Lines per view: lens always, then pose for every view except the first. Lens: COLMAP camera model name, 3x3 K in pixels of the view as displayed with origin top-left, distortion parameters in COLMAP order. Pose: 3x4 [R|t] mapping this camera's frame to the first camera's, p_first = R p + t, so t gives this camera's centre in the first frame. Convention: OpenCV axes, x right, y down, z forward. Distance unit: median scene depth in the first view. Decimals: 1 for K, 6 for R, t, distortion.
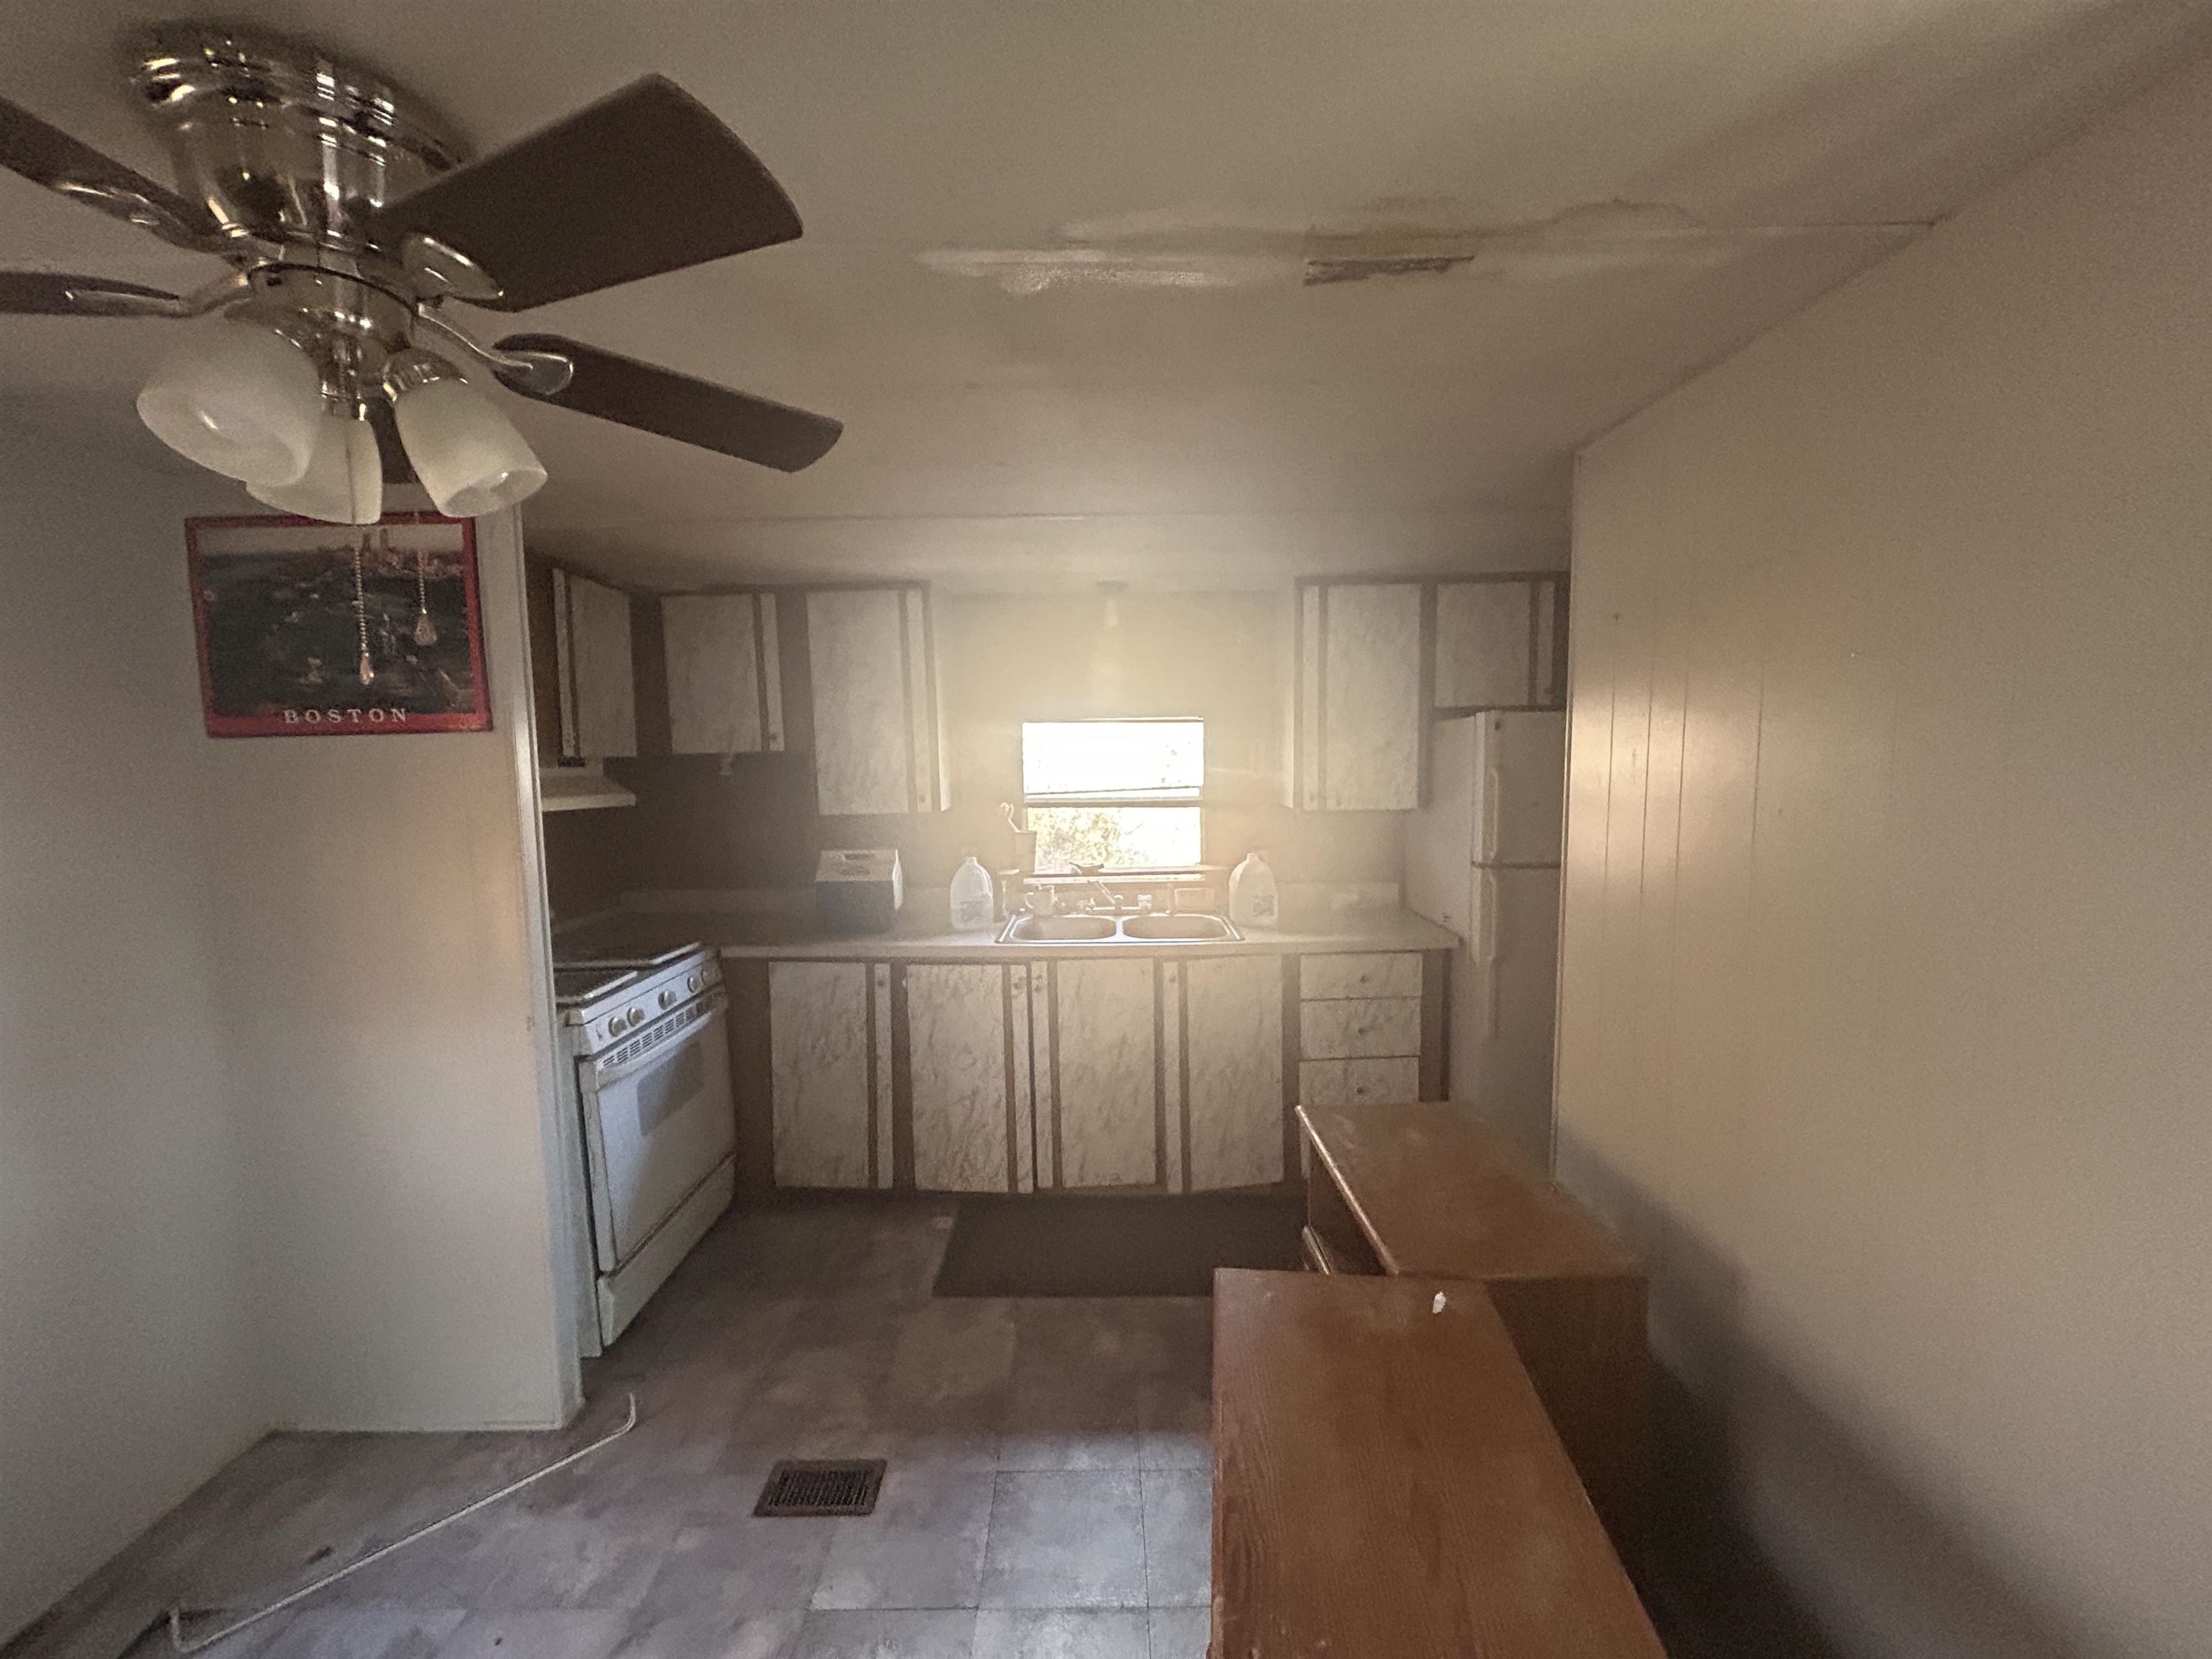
lens RADIAL K [[890.2, 0, 1107.4], [0, 890.2, 831.4], [0, 0, 1]] dist [0.002129, -0.000398]
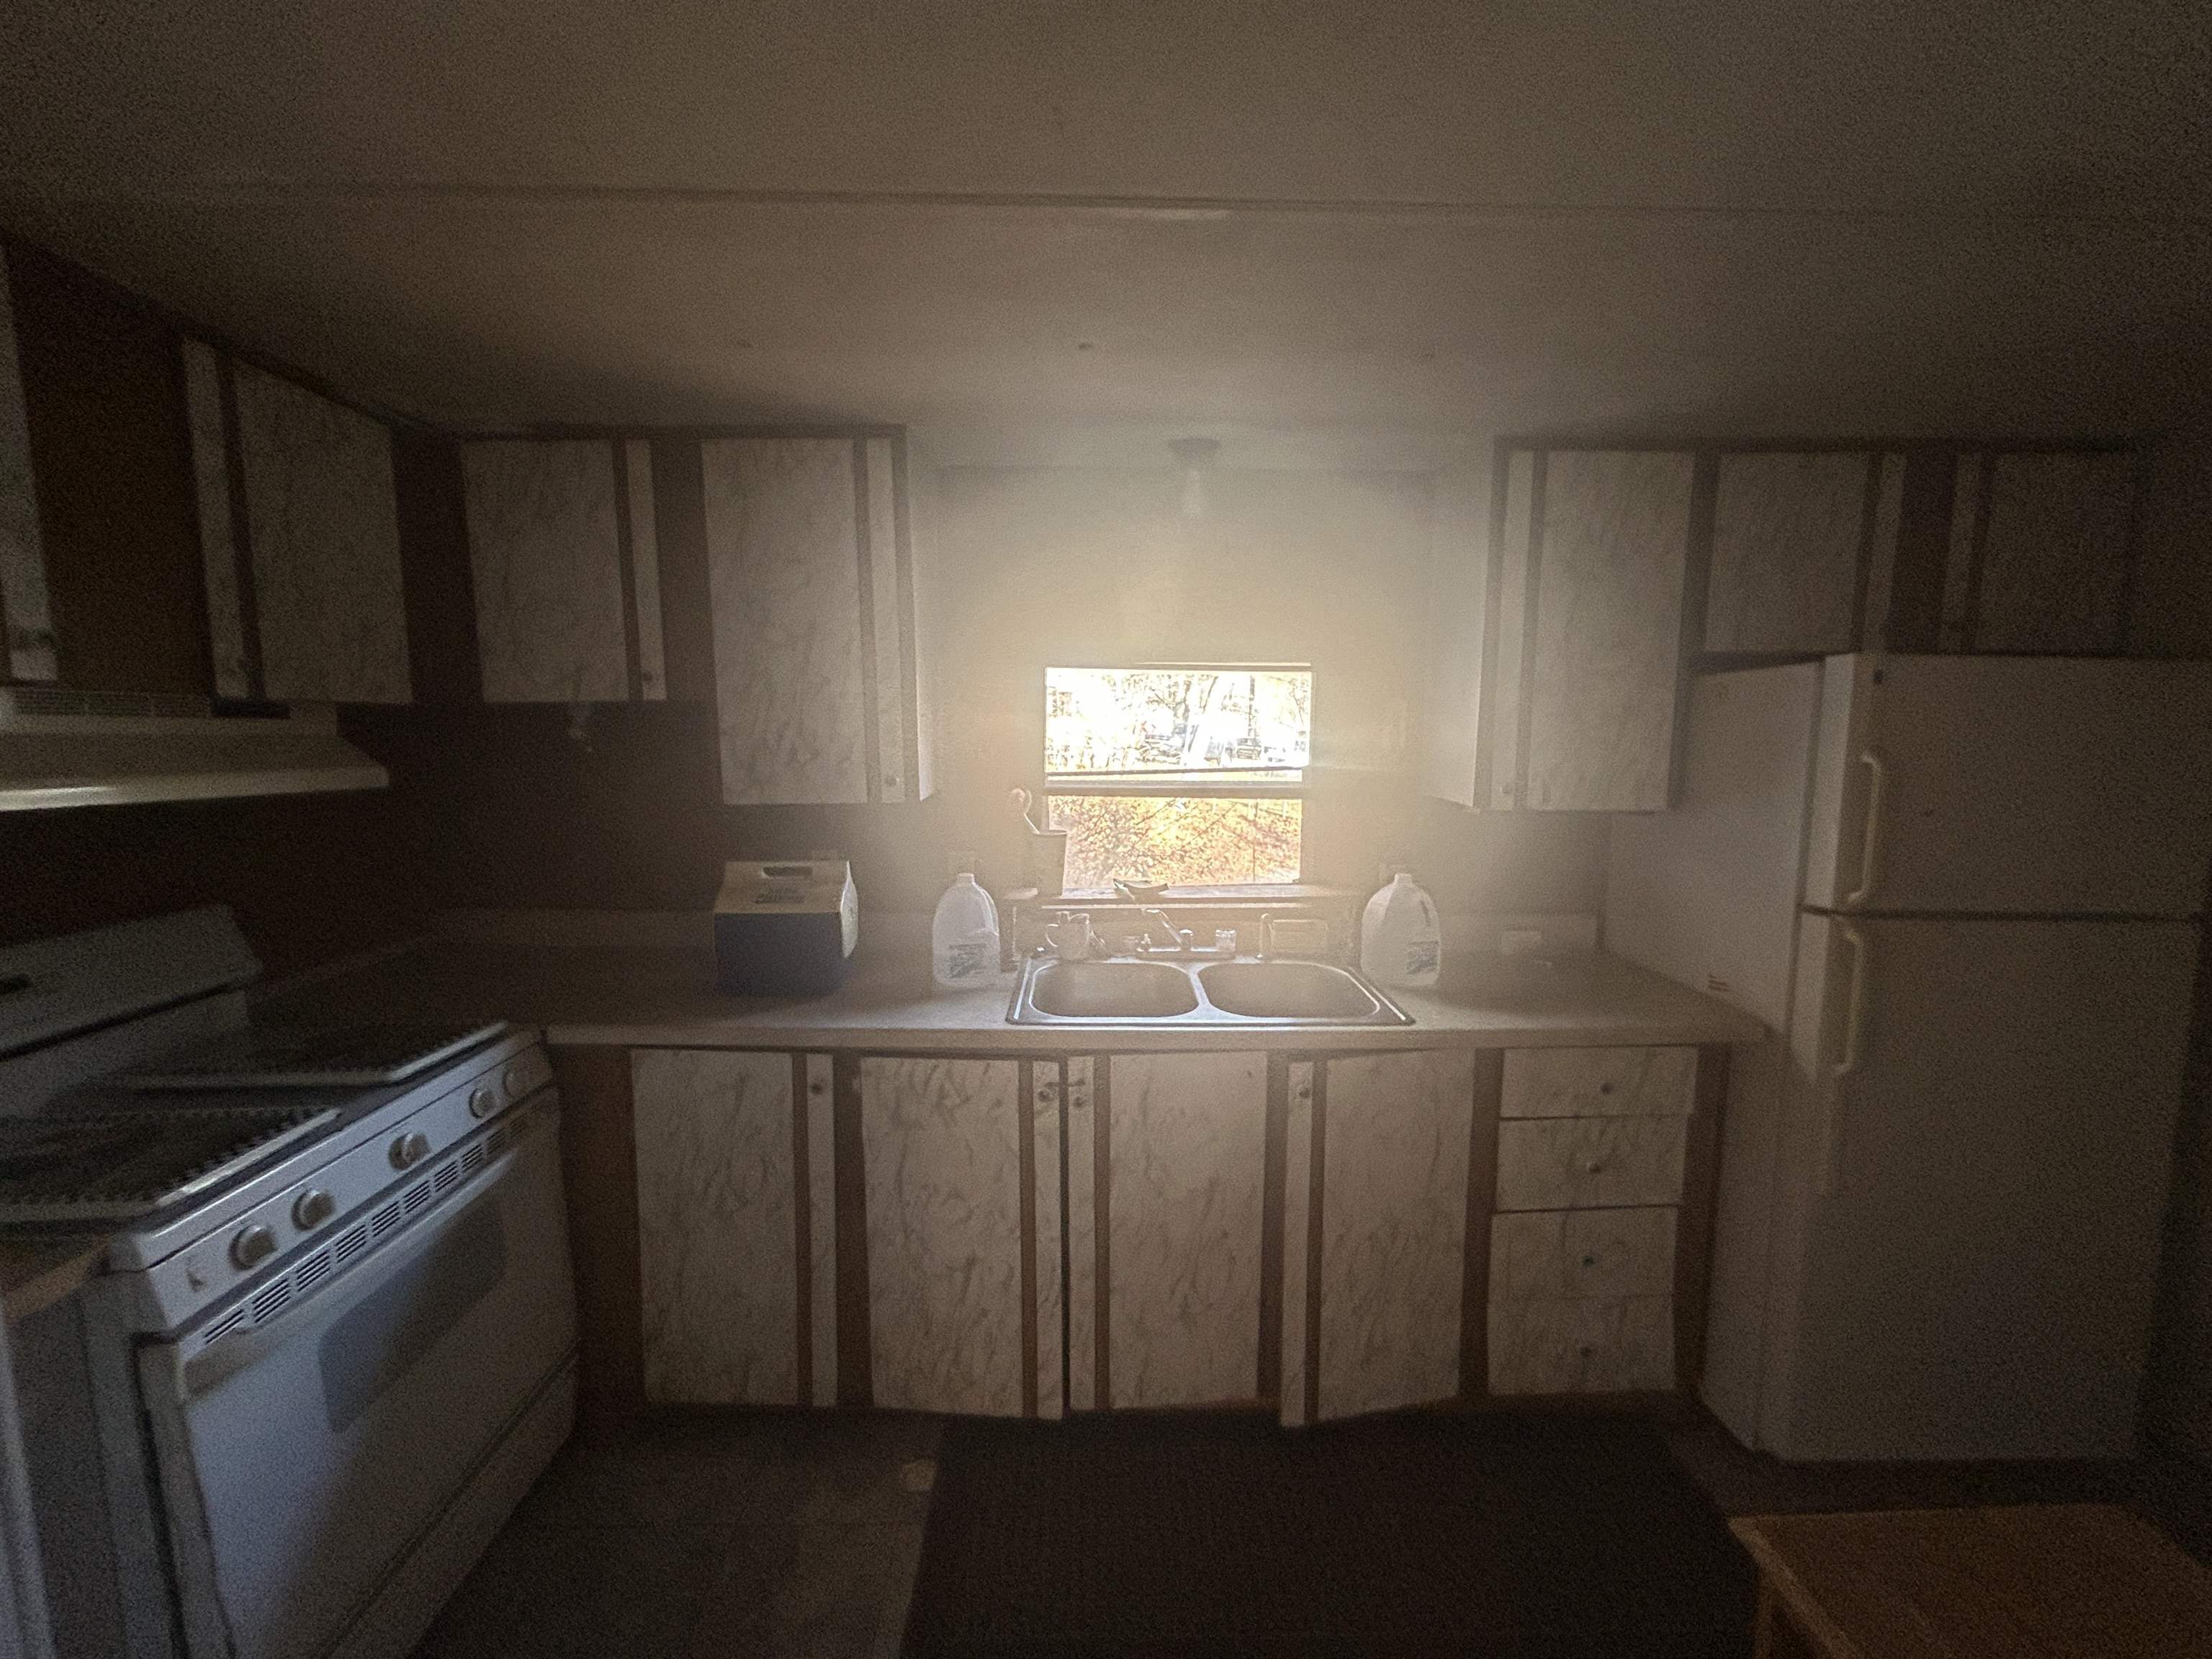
lens RADIAL K [[890.2, 0, 1110.8], [0, 890.2, 829.0], [0, 0, 1]] dist [0.002129, -0.000398]
pose [[0.999419, 0.015424, 0.030398, -0.075288], [-0.016337, 0.999416, 0.030002, -0.026246], [-0.029918, -0.030481, 0.999087, 0.390358]]
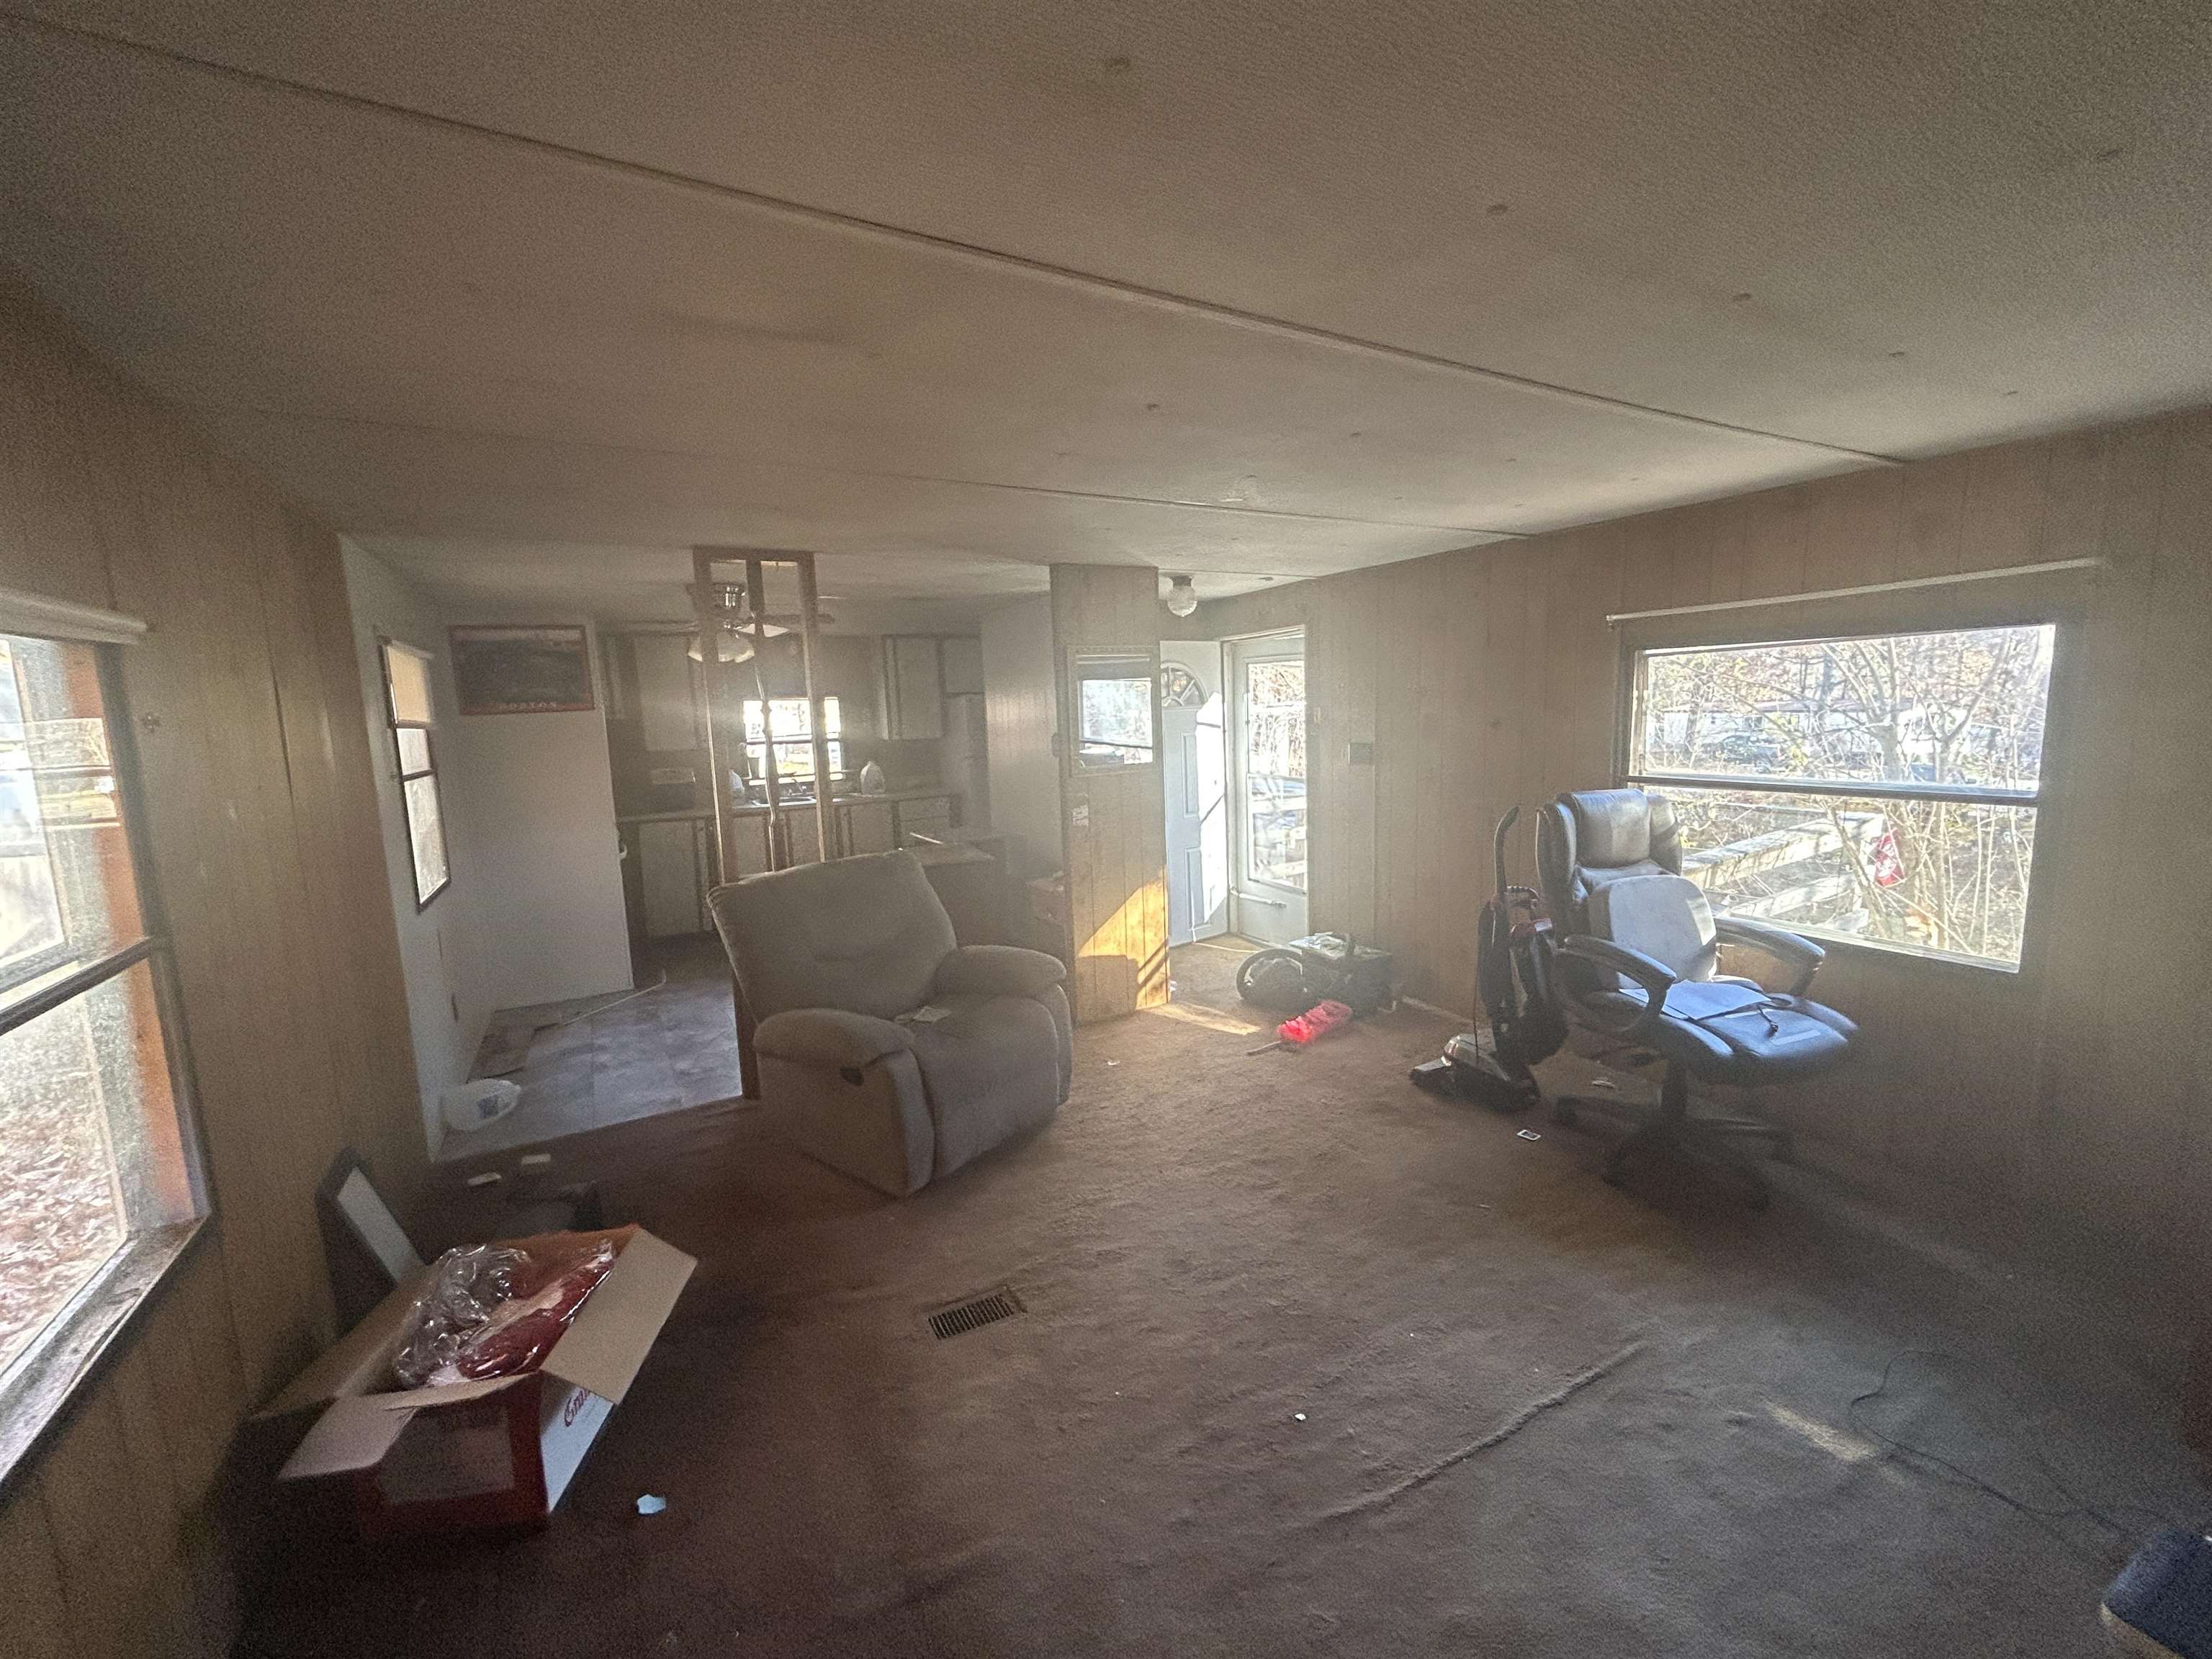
lens RADIAL K [[890.2, 0, 1097.9], [0, 890.2, 832.8], [0, 0, 1]] dist [0.002129, -0.000398]
pose [[0.877236, -0.082152, 0.472978, -0.420631], [0.063218, 0.996437, 0.055820, 0.120202], [-0.475879, -0.019067, 0.879304, -1.253480]]
